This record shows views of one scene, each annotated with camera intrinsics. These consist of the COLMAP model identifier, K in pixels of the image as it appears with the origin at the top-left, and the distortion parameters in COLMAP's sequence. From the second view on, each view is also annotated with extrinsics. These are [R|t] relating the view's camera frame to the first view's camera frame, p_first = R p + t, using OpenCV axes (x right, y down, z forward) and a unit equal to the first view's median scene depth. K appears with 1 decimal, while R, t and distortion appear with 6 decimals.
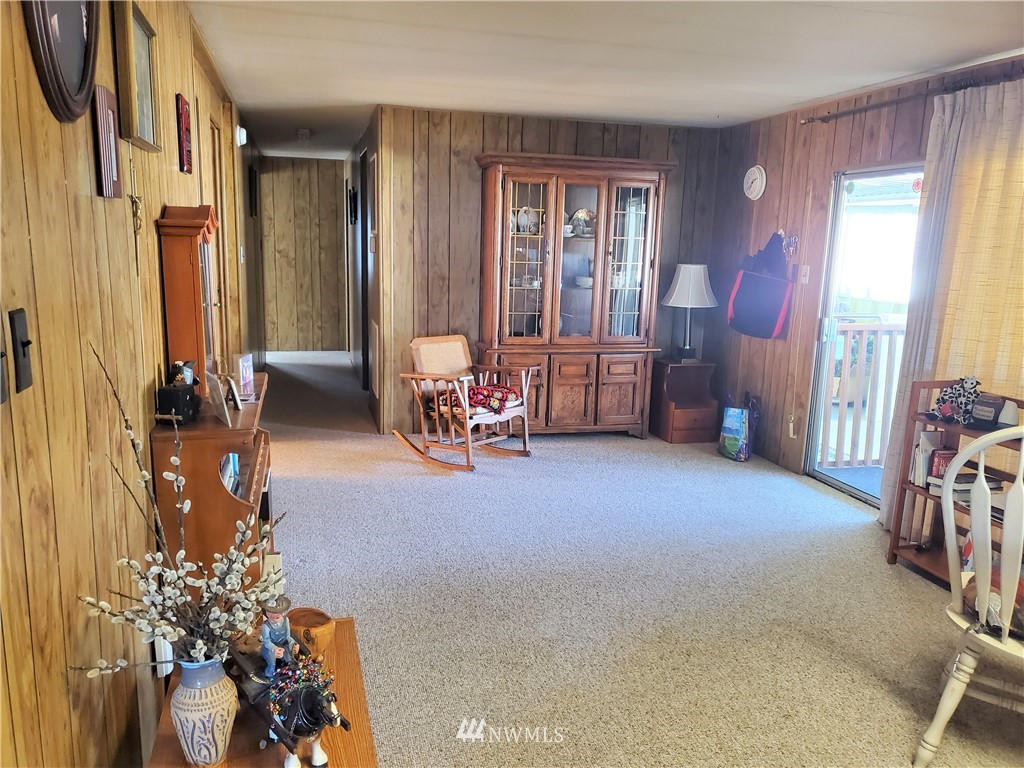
lens RADIAL K [[789.4, 0, 511.5], [0, 789.4, 398.4], [0, 0, 1]] dist [0.077316, -0.079472]
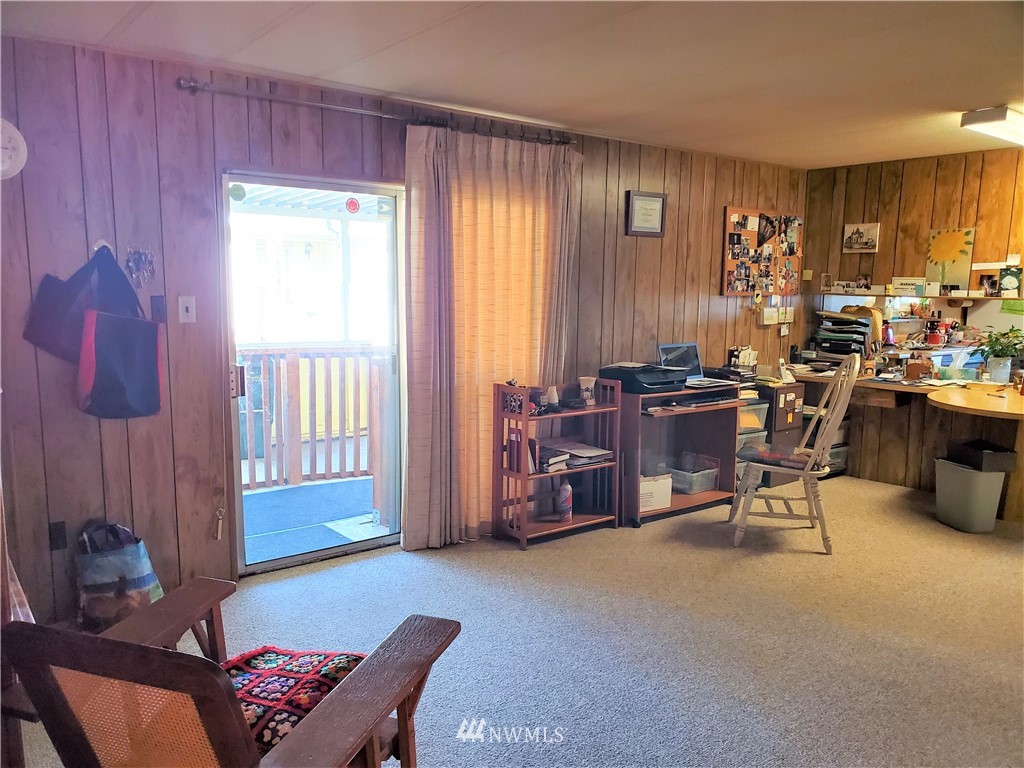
lens RADIAL K [[789.4, 0, 511.5], [0, 789.4, 398.4], [0, 0, 1]] dist [0.077316, -0.079472]
pose [[-0.383391, -0.160819, 0.909477, -0.405796], [0.163277, 0.957412, 0.238125, -0.217014], [-0.909039, 0.239792, -0.340804, 1.084091]]
